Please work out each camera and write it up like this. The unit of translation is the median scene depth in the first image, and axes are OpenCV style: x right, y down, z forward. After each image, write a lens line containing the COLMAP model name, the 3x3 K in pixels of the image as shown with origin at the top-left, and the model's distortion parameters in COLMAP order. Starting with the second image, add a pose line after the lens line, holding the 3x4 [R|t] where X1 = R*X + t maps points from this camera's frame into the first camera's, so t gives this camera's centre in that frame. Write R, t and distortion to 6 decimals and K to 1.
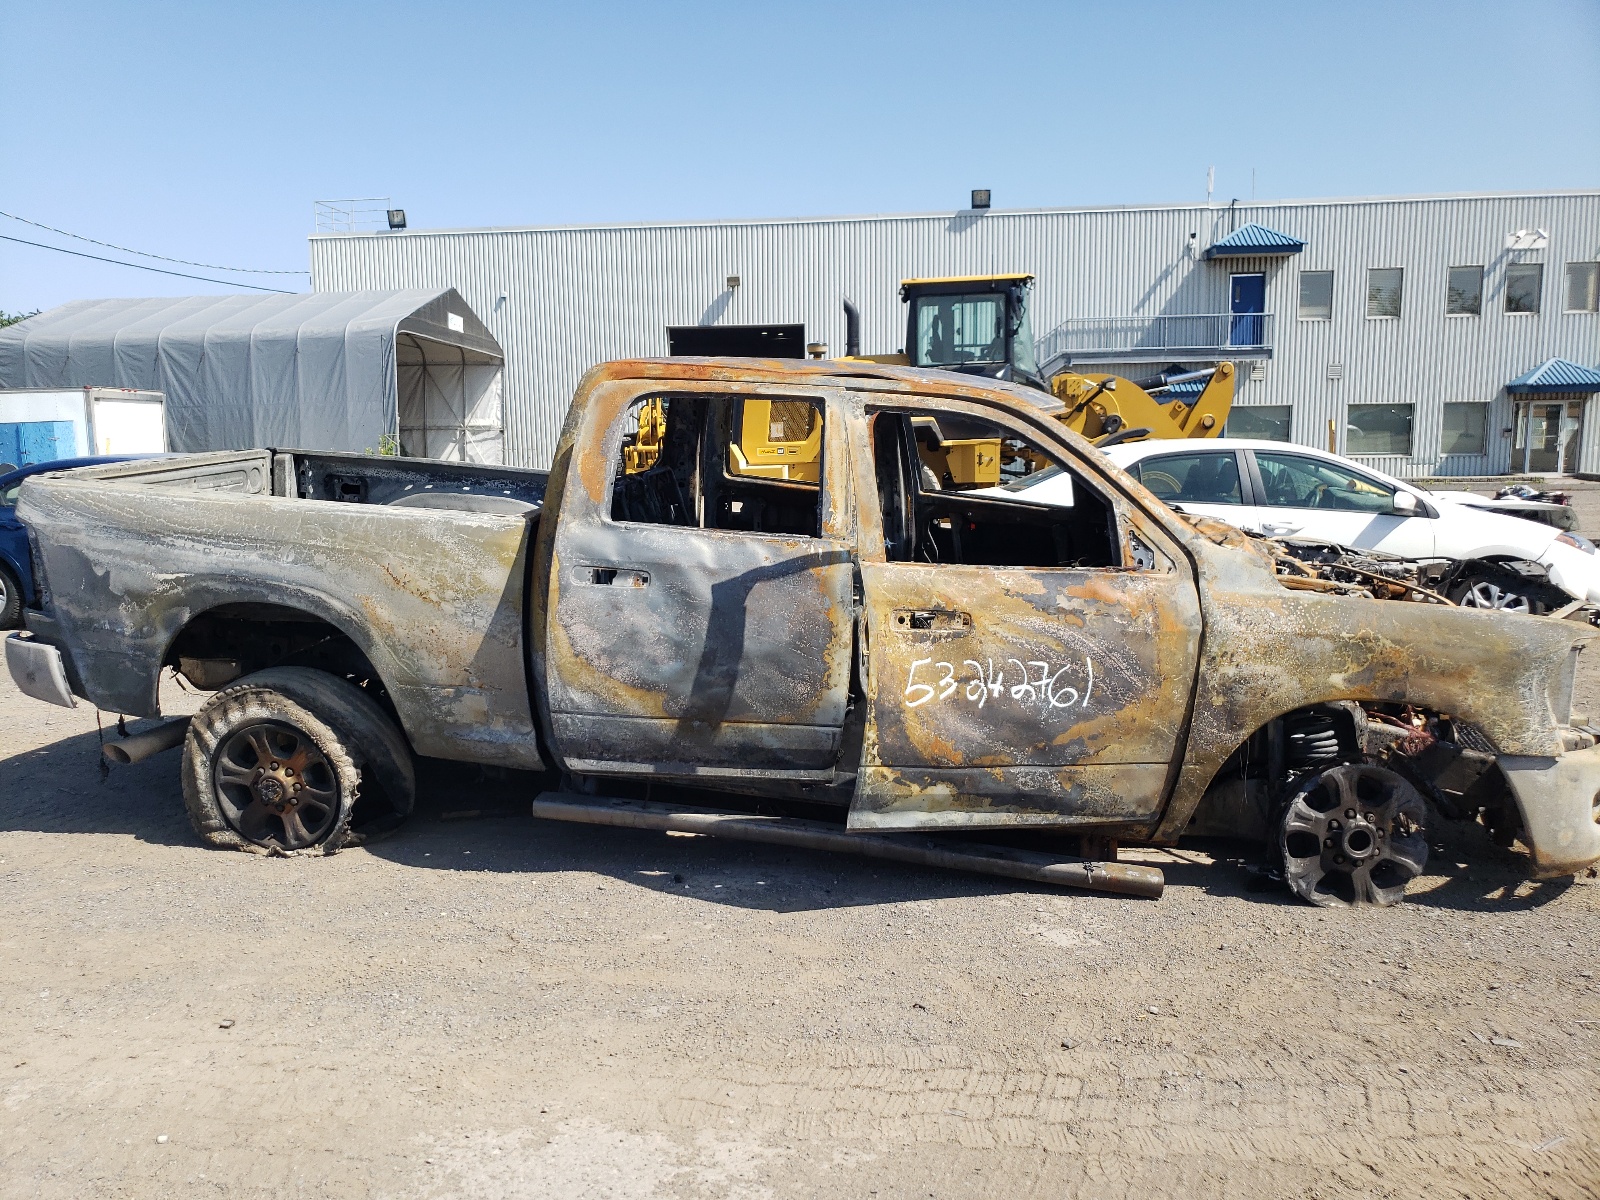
lens RADIAL K [[1240.7, 0, 767.0], [0, 1240.7, 601.6], [0, 0, 1]] dist [0.085948, -0.176507]
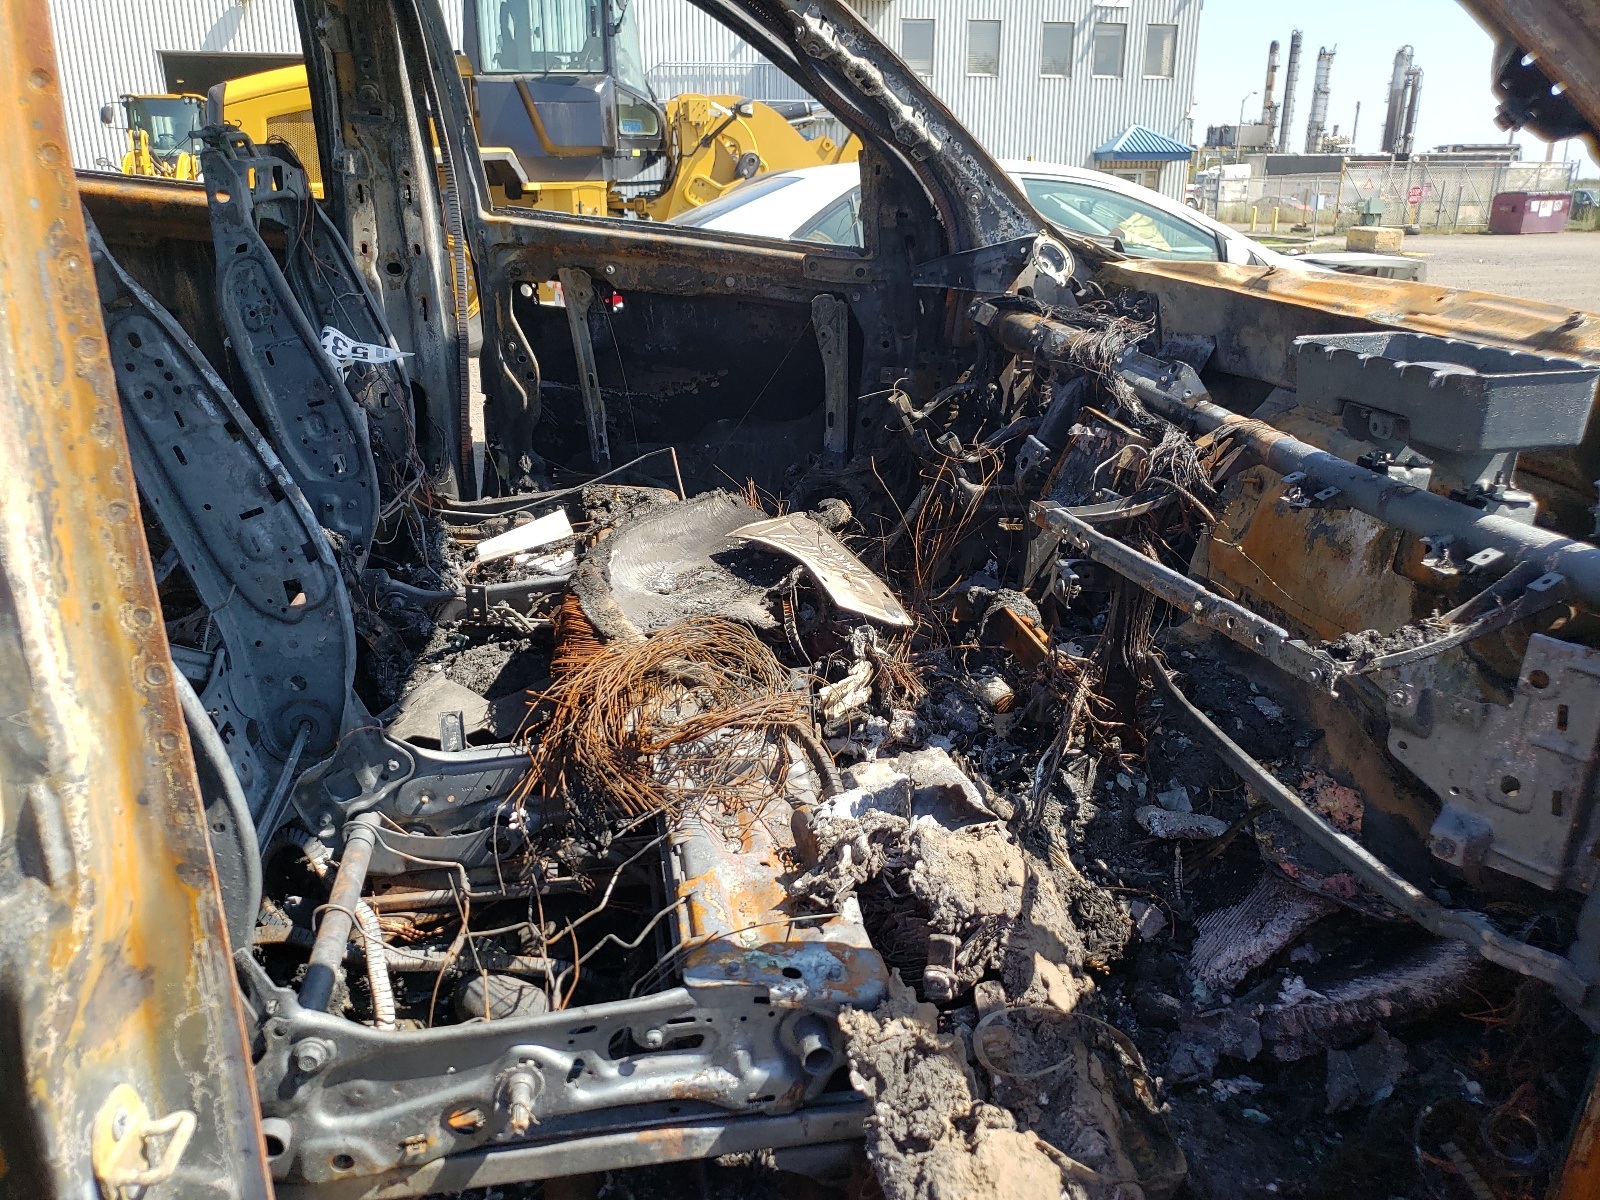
lens RADIAL K [[1249.5, 0, 799.4], [0, 1249.5, 592.5], [0, 0, 1]] dist [0.002131, 0.004121]
pose [[0.940866, -0.092483, 0.325912, 0.105546], [0.037800, 0.984668, 0.170293, -0.044596], [-0.336664, -0.147904, 0.929936, 0.785233]]
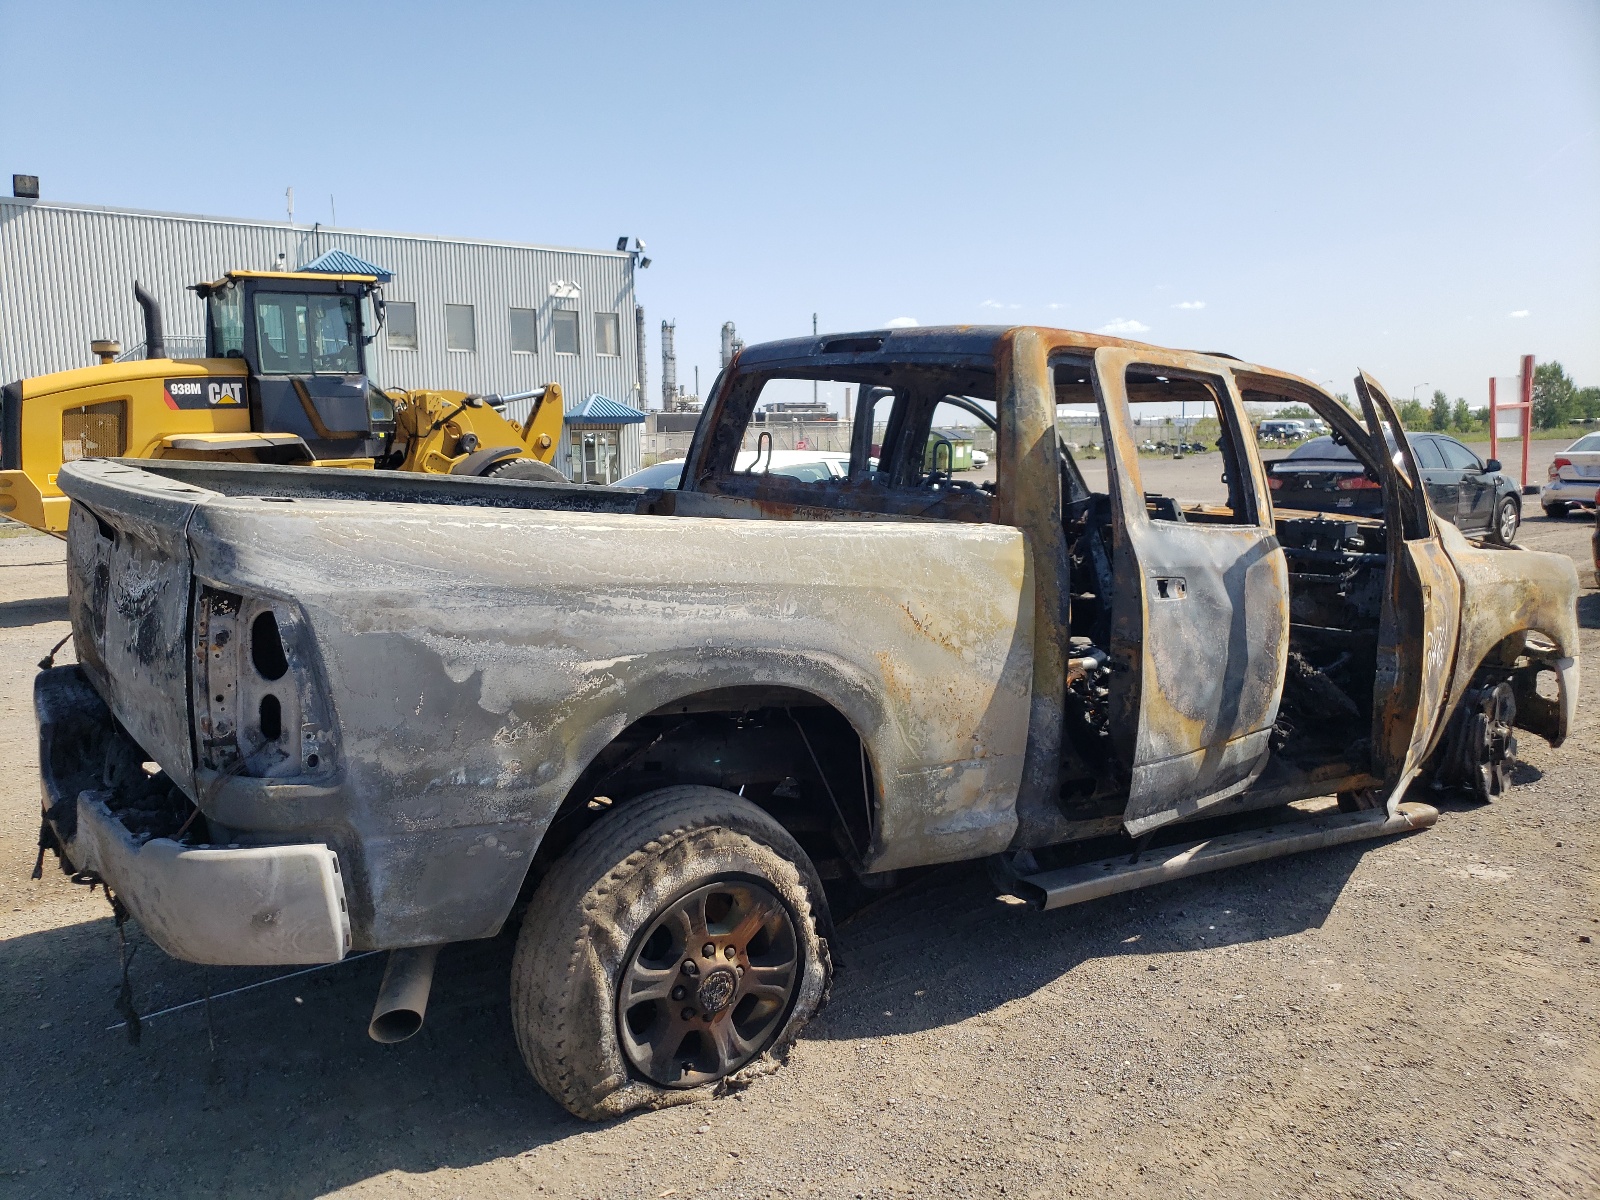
lens RADIAL K [[1240.7, 0, 767.0], [0, 1240.7, 601.6], [0, 0, 1]] dist [0.085948, -0.176507]
pose [[0.697144, -0.091839, 0.711025, -0.840929], [0.109438, 0.993771, 0.021057, -0.053137], [-0.708529, 0.063133, 0.702852, 0.562387]]
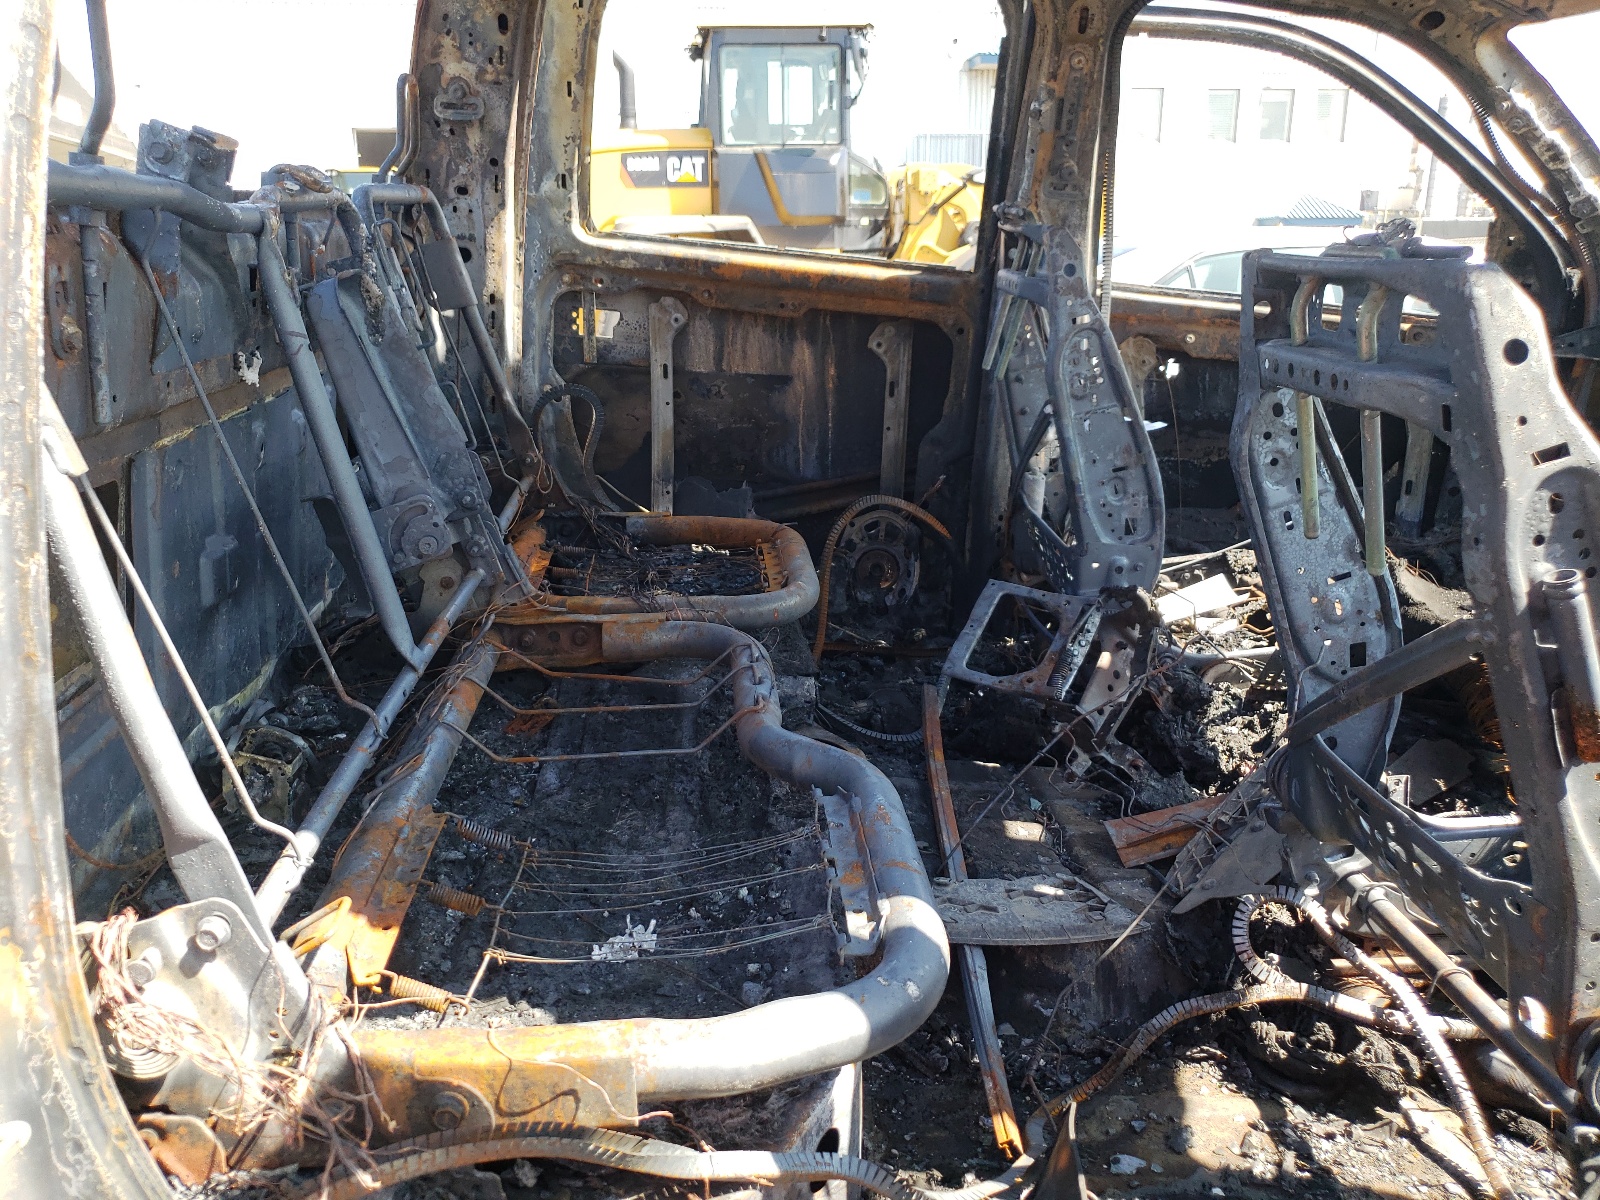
lens RADIAL K [[1258.9, 0, 800.4], [0, 1258.9, 592.8], [0, 0, 1]] dist [0.024527, -0.014678]
pose [[0.968402, -0.052308, 0.243849, -0.091455], [0.024058, 0.992791, 0.117420, -0.052101], [-0.248233, -0.107843, 0.962679, 0.834324]]
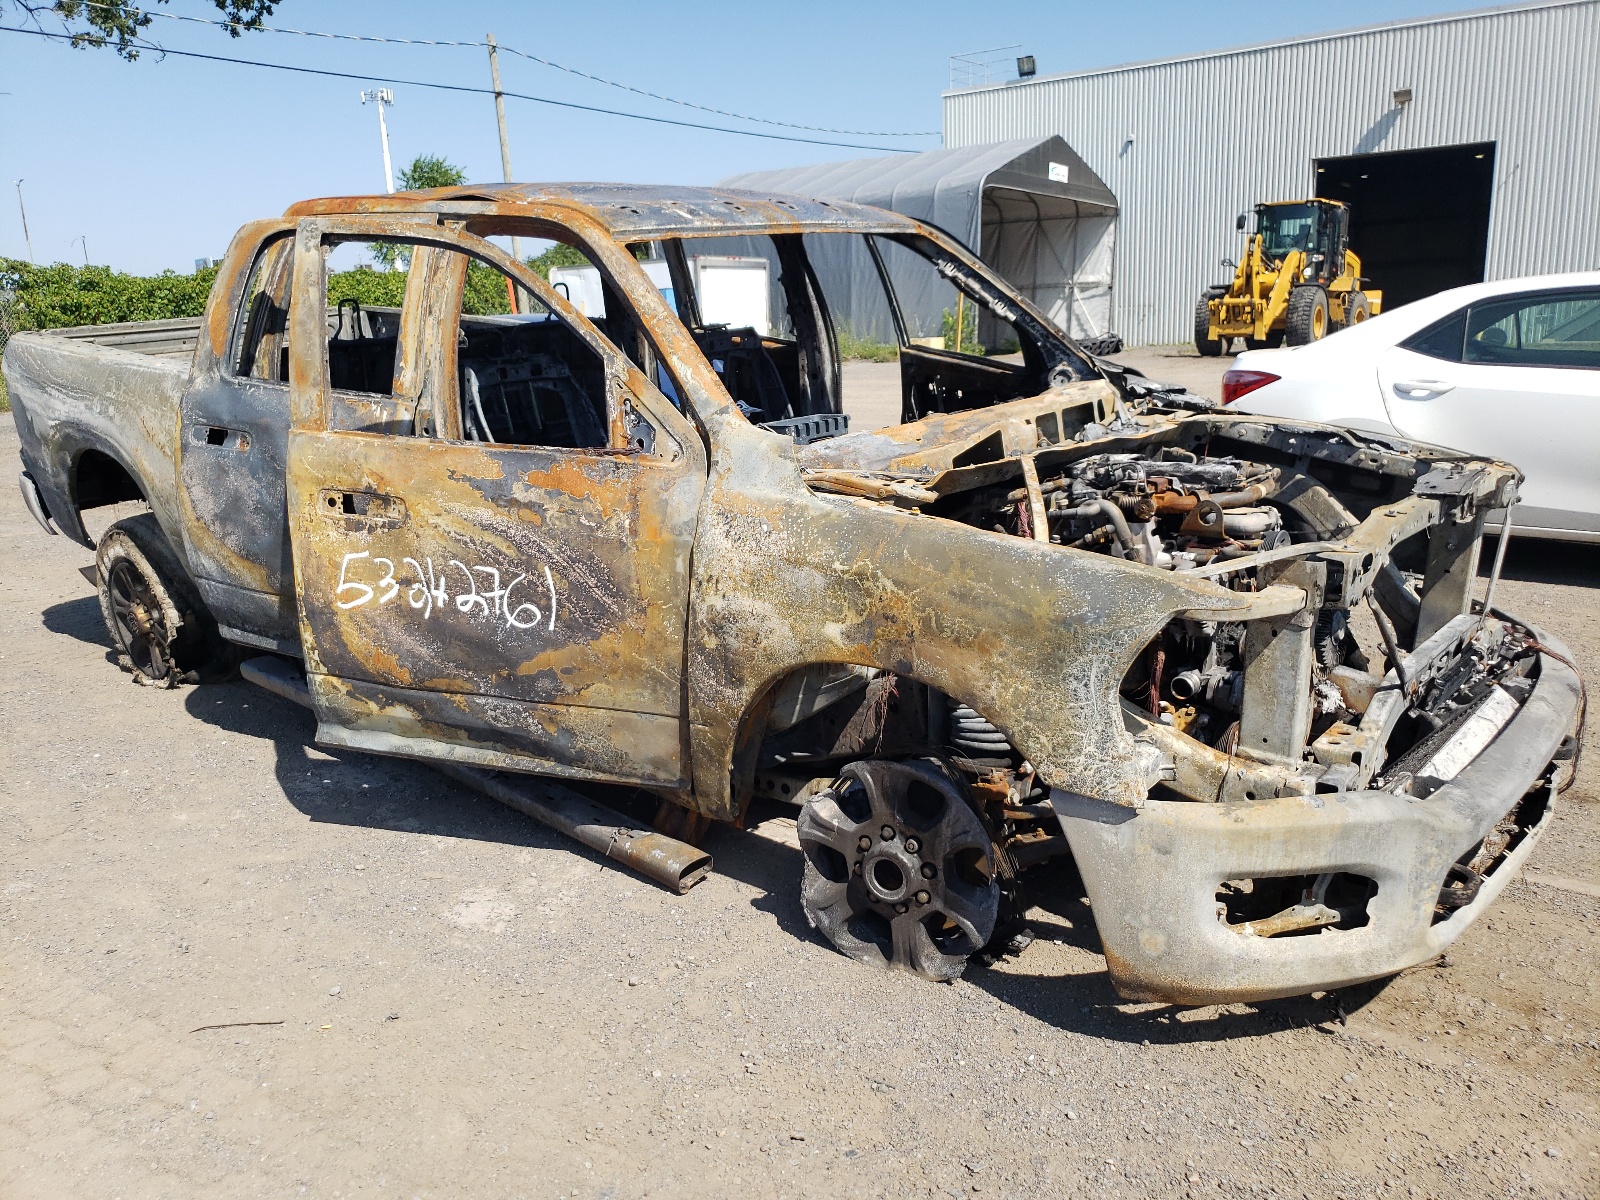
lens RADIAL K [[1258.9, 0, 800.4], [0, 1258.9, 592.8], [0, 0, 1]] dist [0.024527, -0.014678]
pose [[0.866090, 0.096378, -0.490509, 0.667018], [-0.046936, 0.992582, 0.112153, -0.028347], [0.497680, -0.074113, 0.864189, 0.362498]]
